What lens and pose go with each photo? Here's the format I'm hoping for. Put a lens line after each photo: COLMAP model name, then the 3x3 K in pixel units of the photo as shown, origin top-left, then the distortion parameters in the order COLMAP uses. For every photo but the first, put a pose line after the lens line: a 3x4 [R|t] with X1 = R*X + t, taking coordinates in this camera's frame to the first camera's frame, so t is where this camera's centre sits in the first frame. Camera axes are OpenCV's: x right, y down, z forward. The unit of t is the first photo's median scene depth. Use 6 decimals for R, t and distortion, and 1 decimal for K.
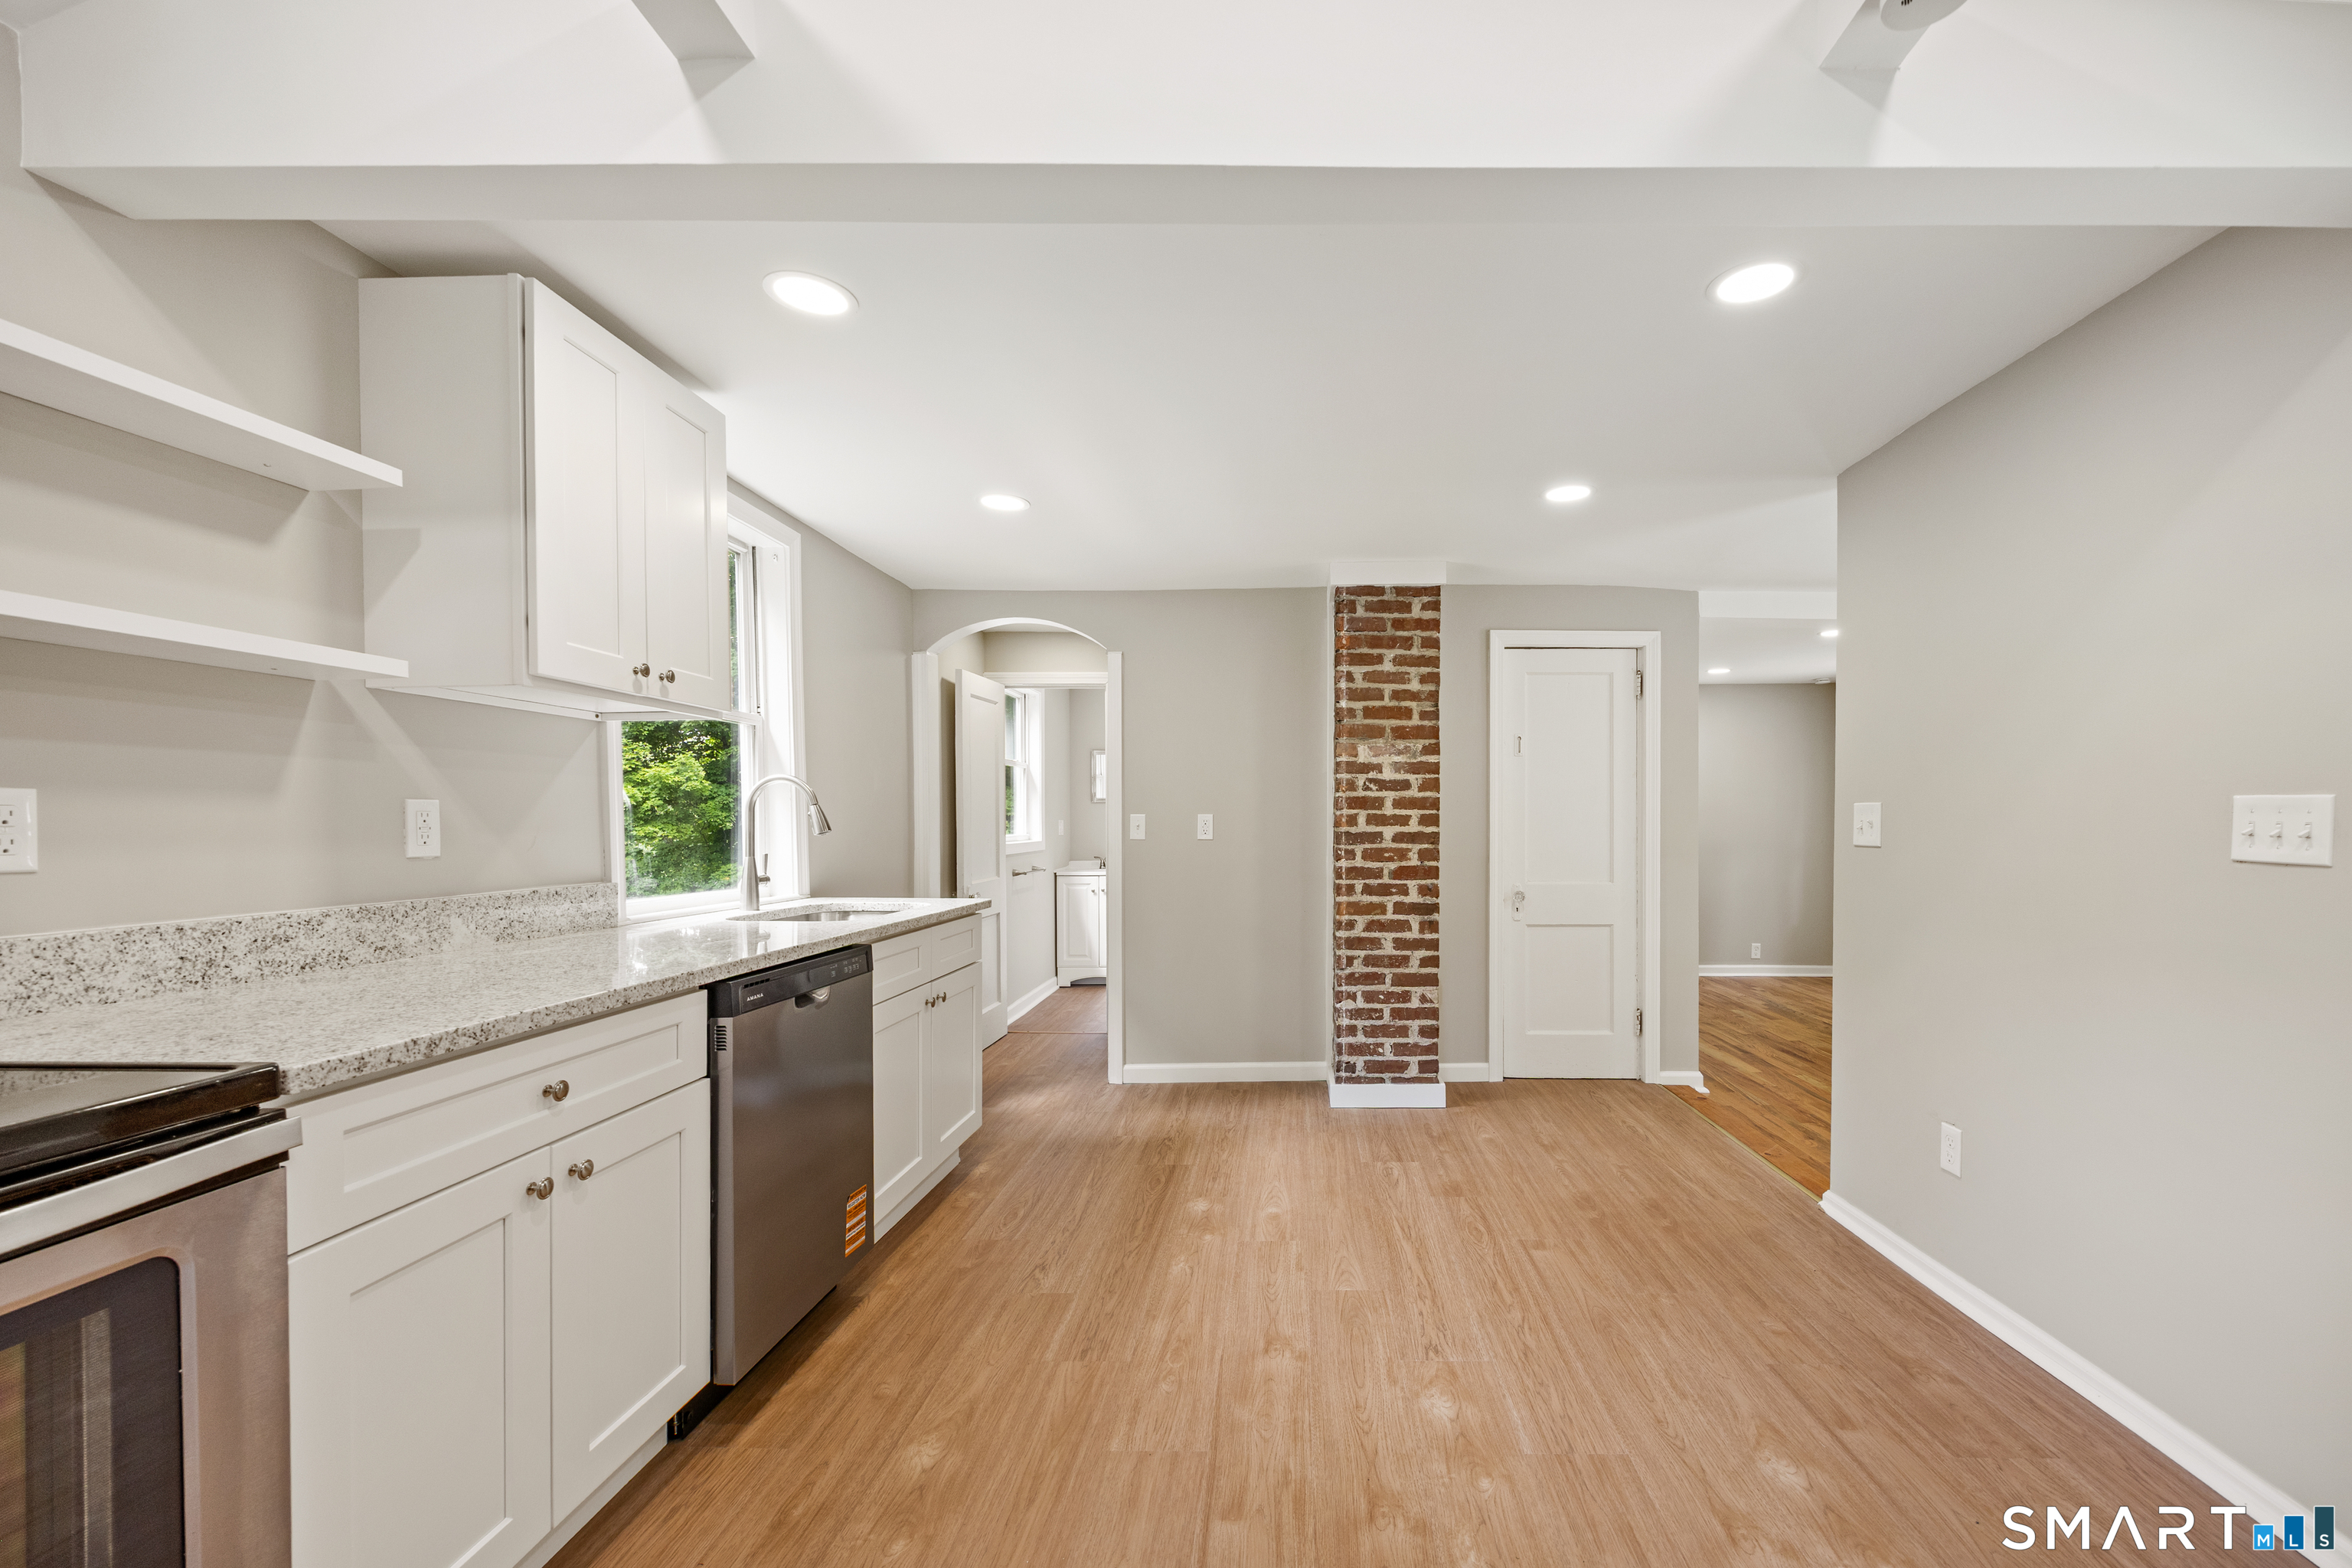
lens RADIAL K [[954.1, 0, 1278.4], [0, 954.1, 828.9], [0, 0, 1]] dist [-0.001683, 0.000343]
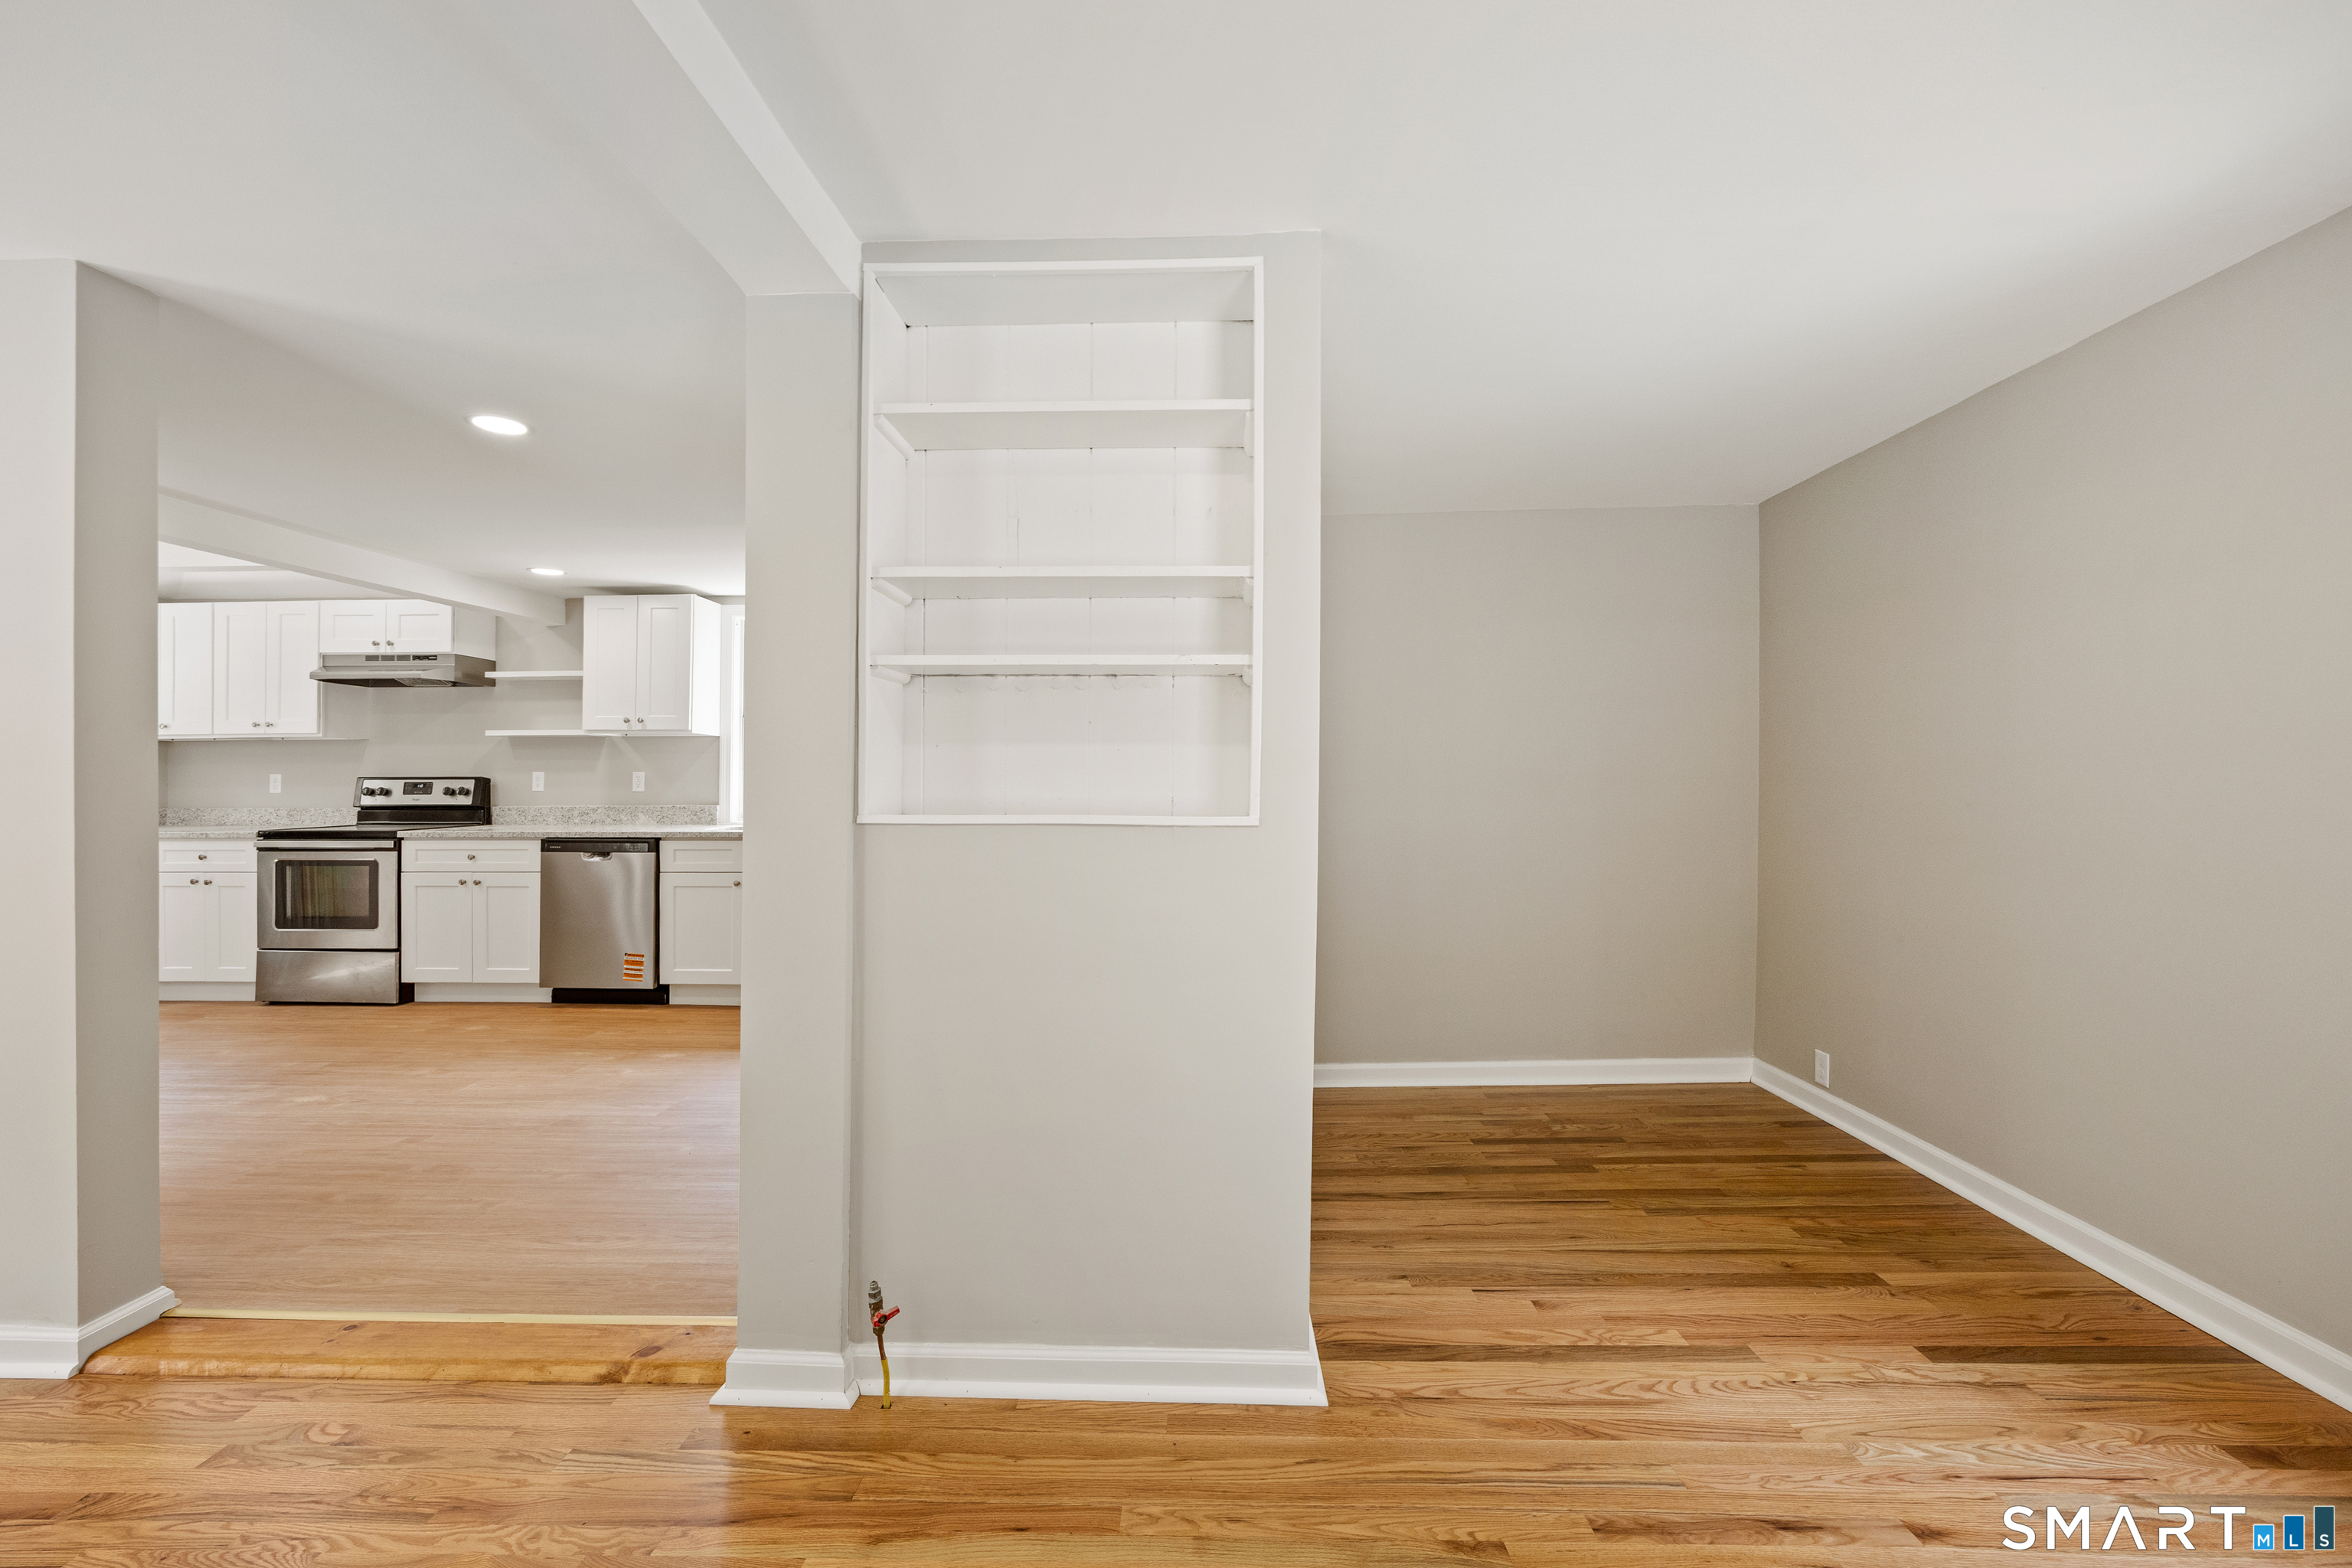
lens RADIAL K [[929.5, 0, 1178.3], [0, 929.5, 765.5], [0, 0, 1]] dist [-0.000381, 0.000477]
pose [[-0.019150, -0.014167, -0.999716, 1.327182], [-0.003621, 0.999894, -0.014100, -0.011057], [0.999810, 0.003350, -0.019199, 1.857001]]
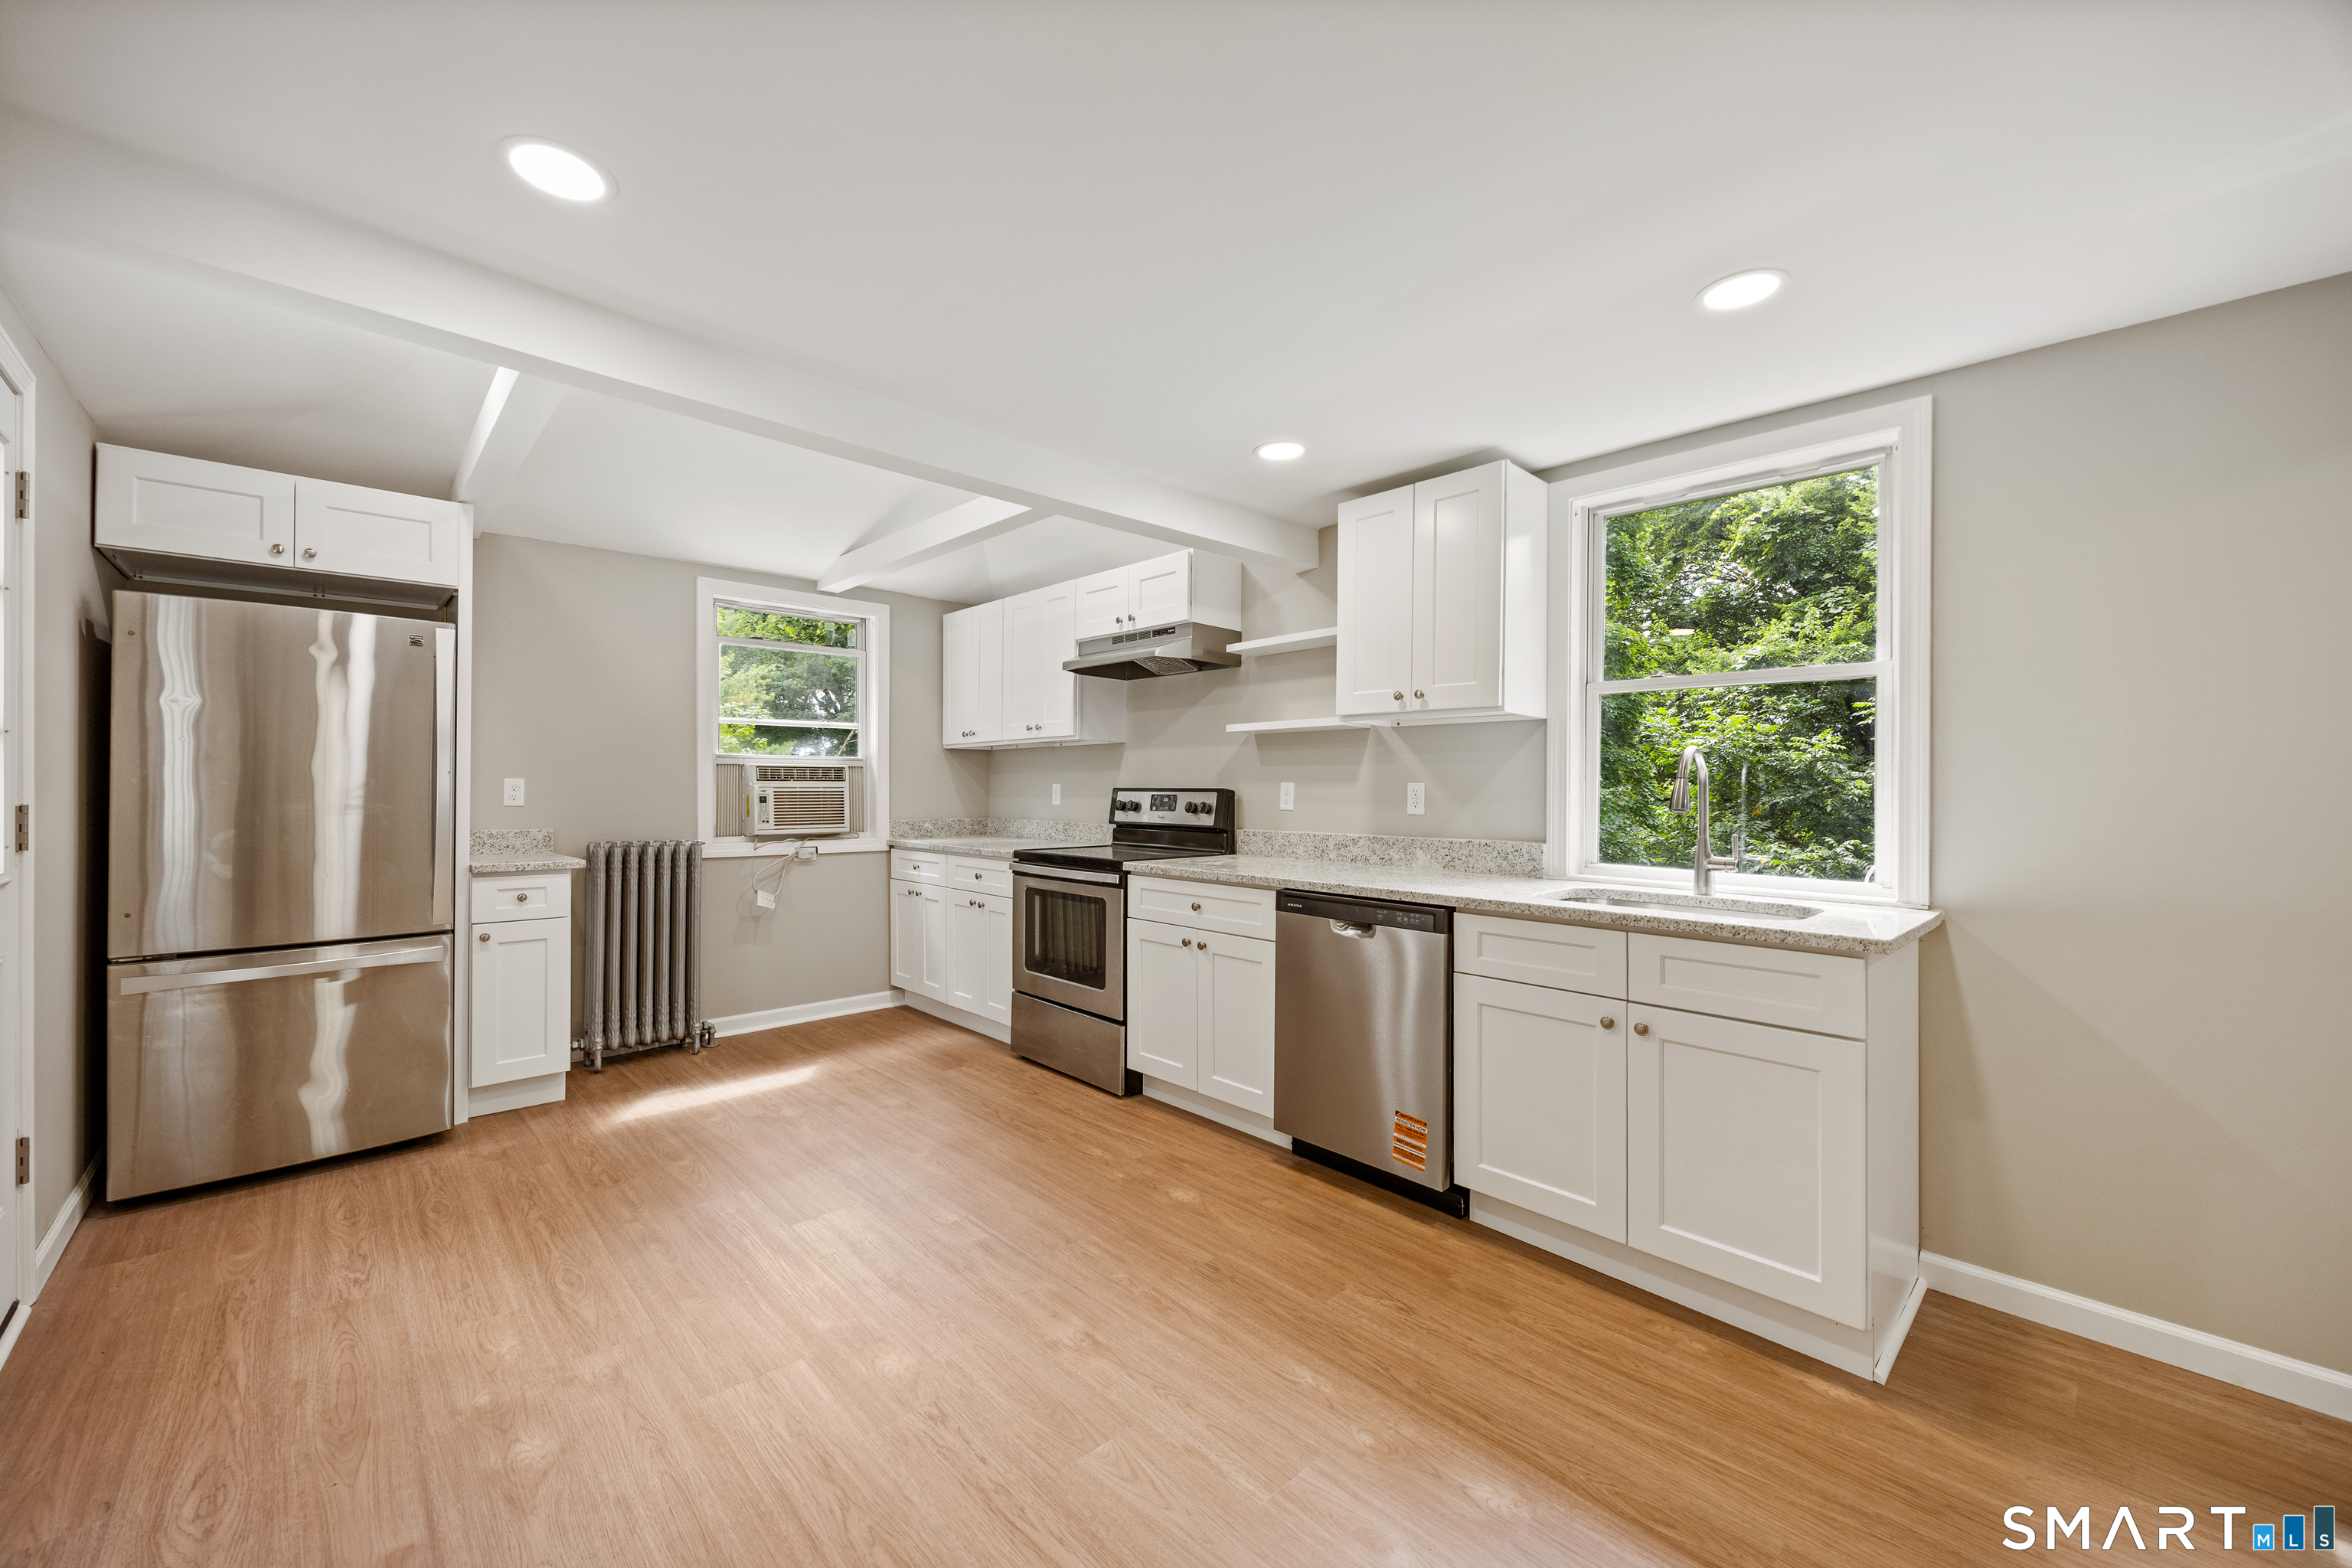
lens RADIAL K [[910.3, 0, 1175.3], [0, 910.3, 775.8], [0, 0, 1]] dist [-0.002139, 0.000130]
pose [[-0.715567, -0.016239, -0.698355, 0.443741], [-0.012510, 0.999867, -0.010432, -0.013904], [0.698432, 0.001271, -0.715675, 1.312307]]
